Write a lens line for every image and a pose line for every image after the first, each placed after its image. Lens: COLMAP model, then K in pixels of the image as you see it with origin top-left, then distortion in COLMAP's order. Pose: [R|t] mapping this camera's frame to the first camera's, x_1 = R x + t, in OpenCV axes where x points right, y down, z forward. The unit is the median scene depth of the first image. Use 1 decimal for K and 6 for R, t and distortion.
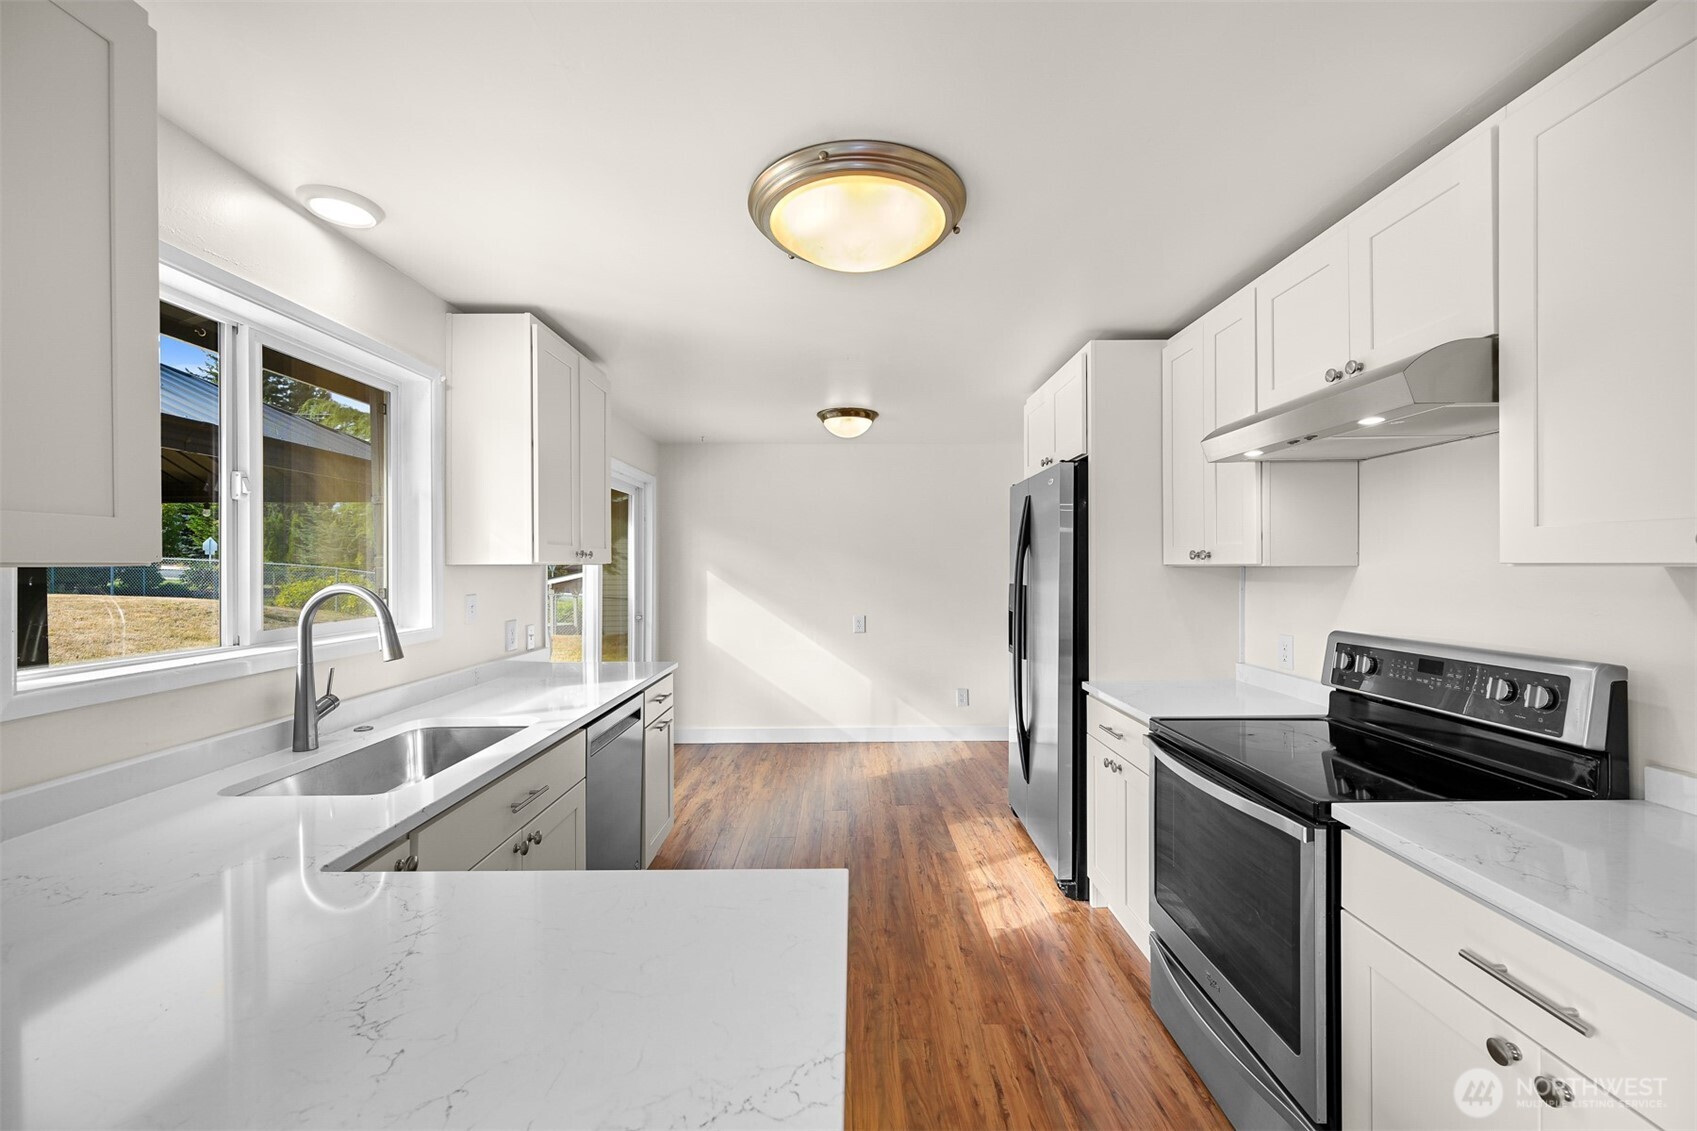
lens RADIAL K [[671.5, 0, 863.7], [0, 671.5, 570.8], [0, 0, 1]] dist [-0.000859, 0.000375]
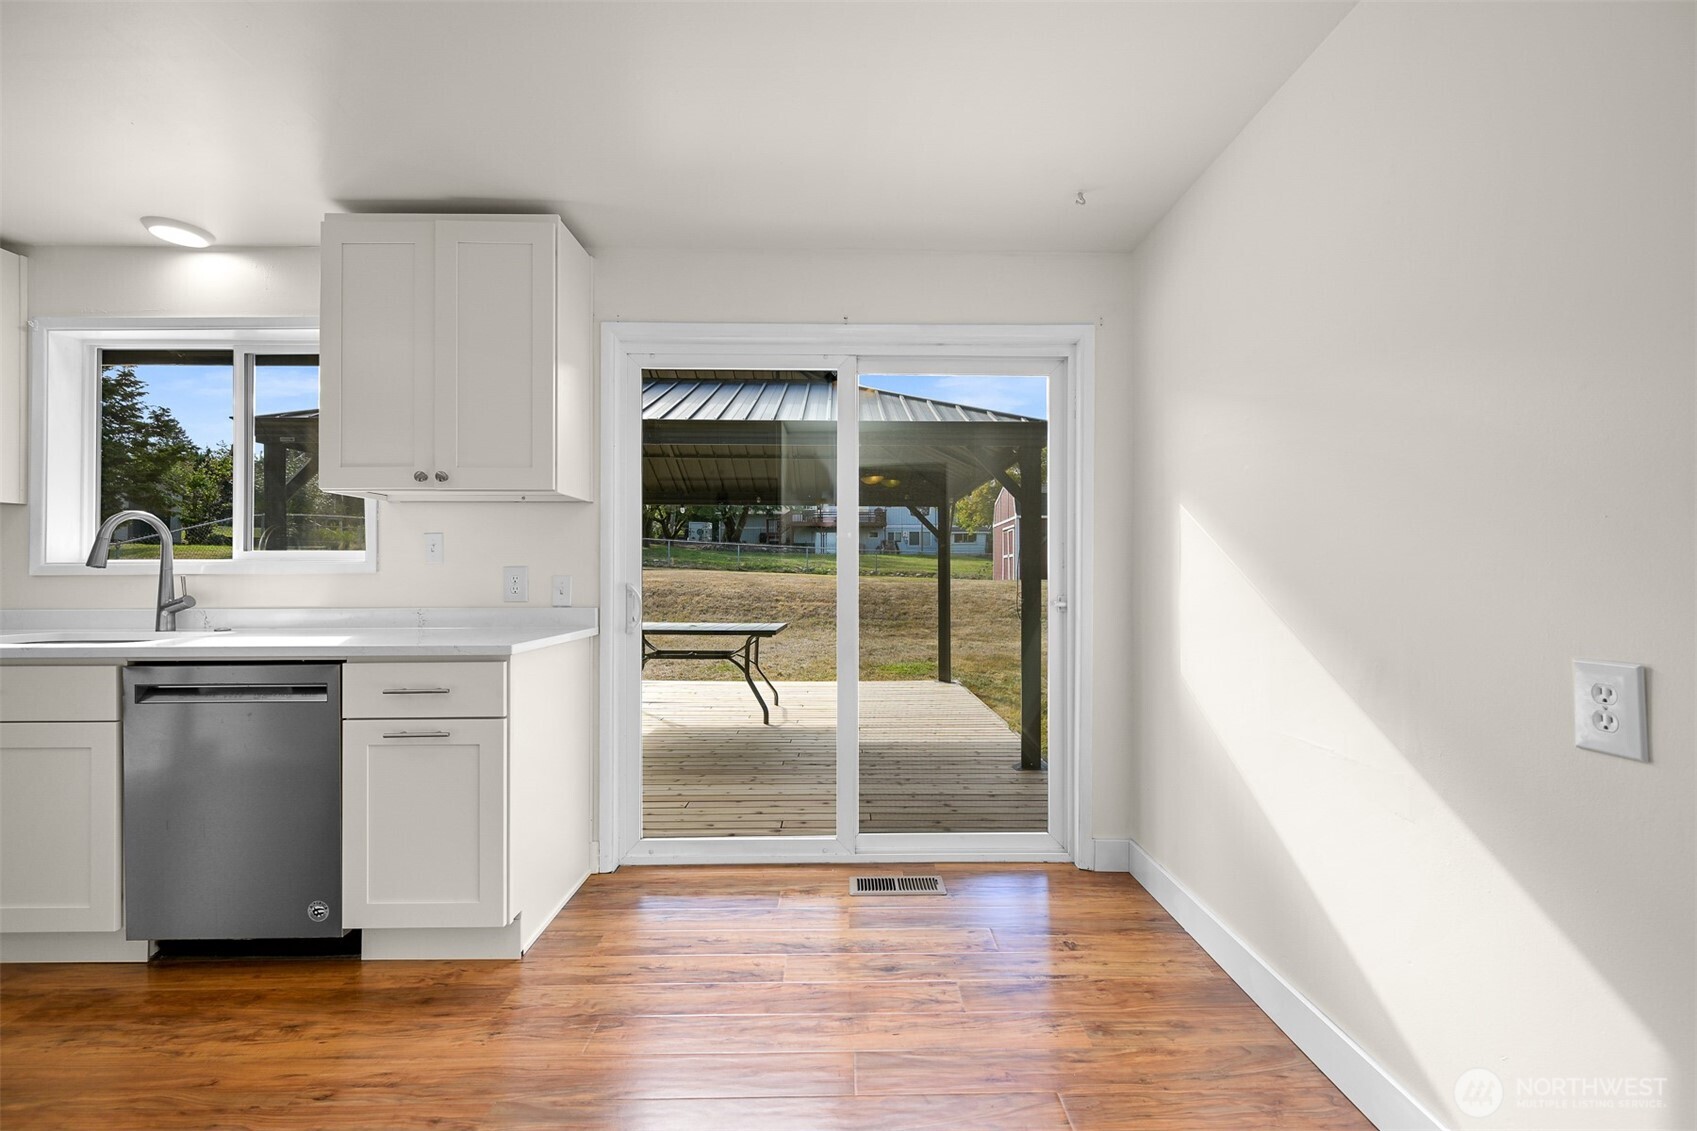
lens RADIAL K [[671.5, 0, 850.2], [0, 671.5, 565.4], [0, 0, 1]] dist [-0.000859, 0.000375]
pose [[-0.017402, -0.012216, -0.999774, 0.410861], [-0.006164, 0.999908, -0.012111, 0.099944], [0.999830, 0.005952, -0.017475, 1.801669]]
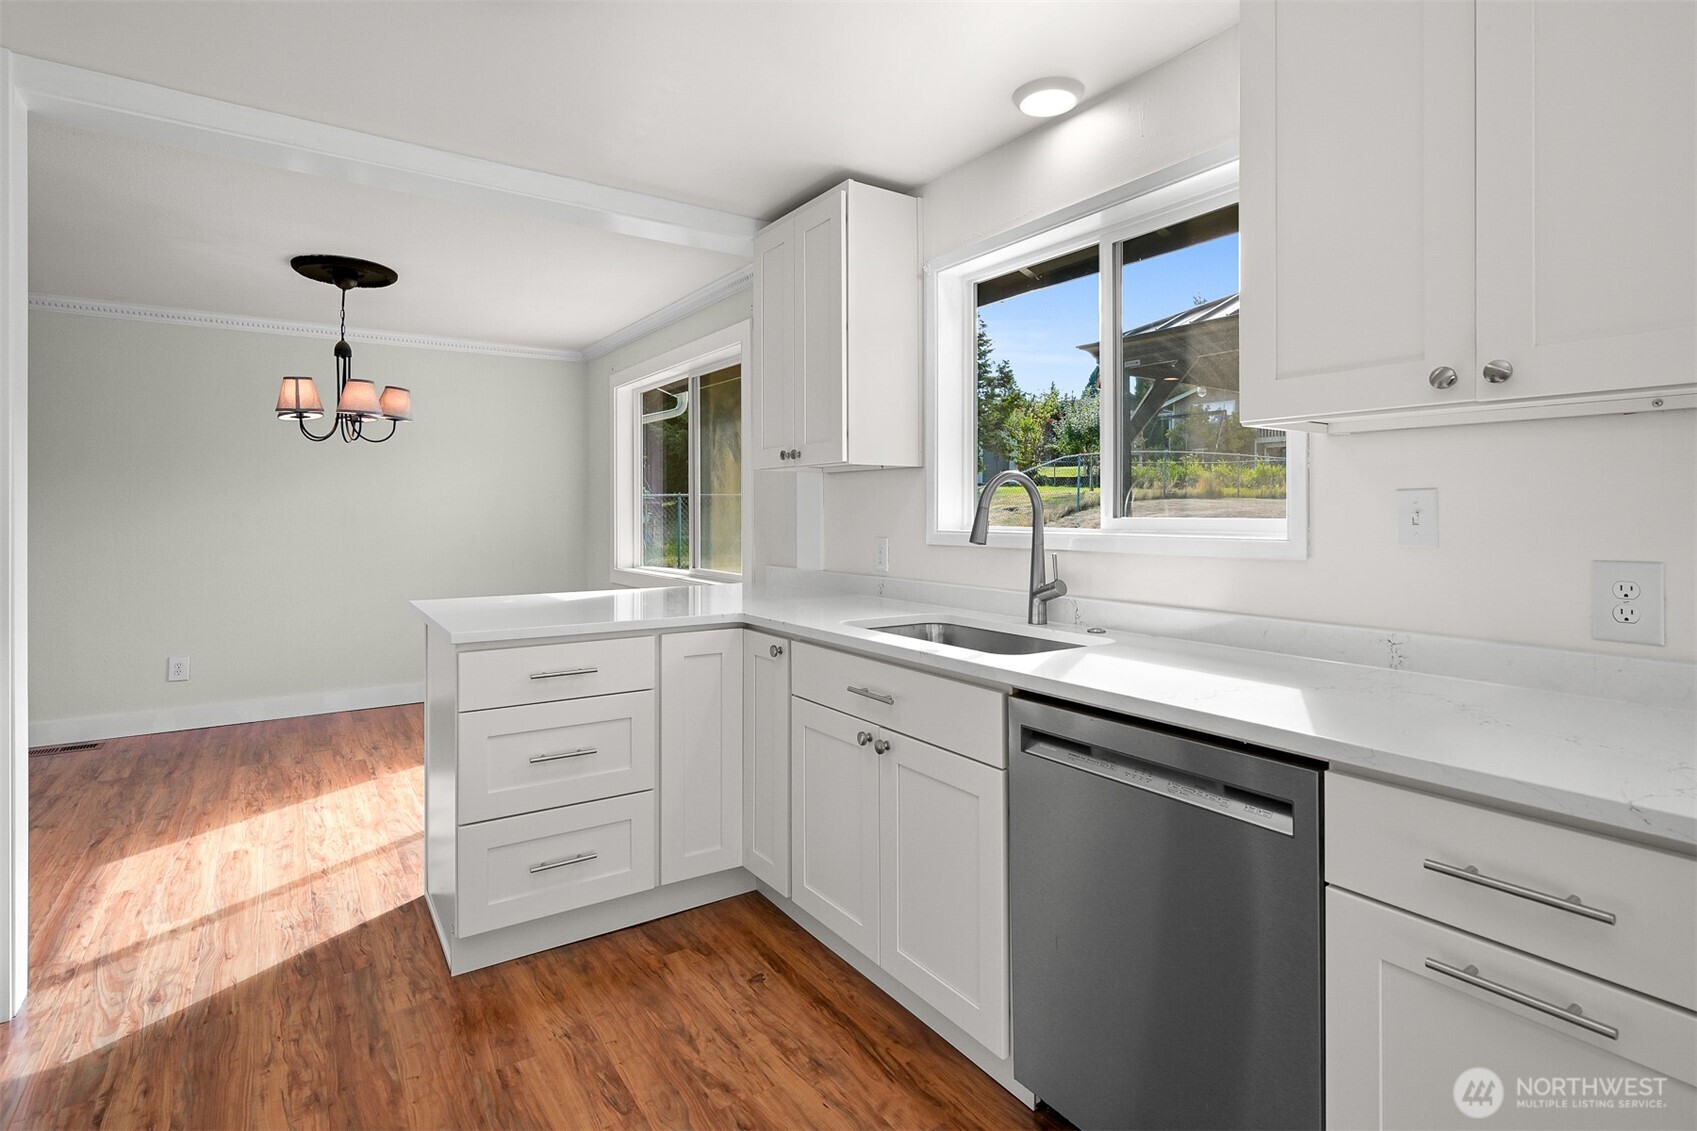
lens RADIAL K [[827.8, 0, 850.1], [0, 827.8, 525.6], [0, 0, 1]] dist [-0.002669, 0.000022]
pose [[-0.839241, 0.009896, -0.543669, 0.114430], [-0.004309, 0.999682, 0.024849, 0.053502], [0.543742, 0.023197, -0.838932, 1.429656]]
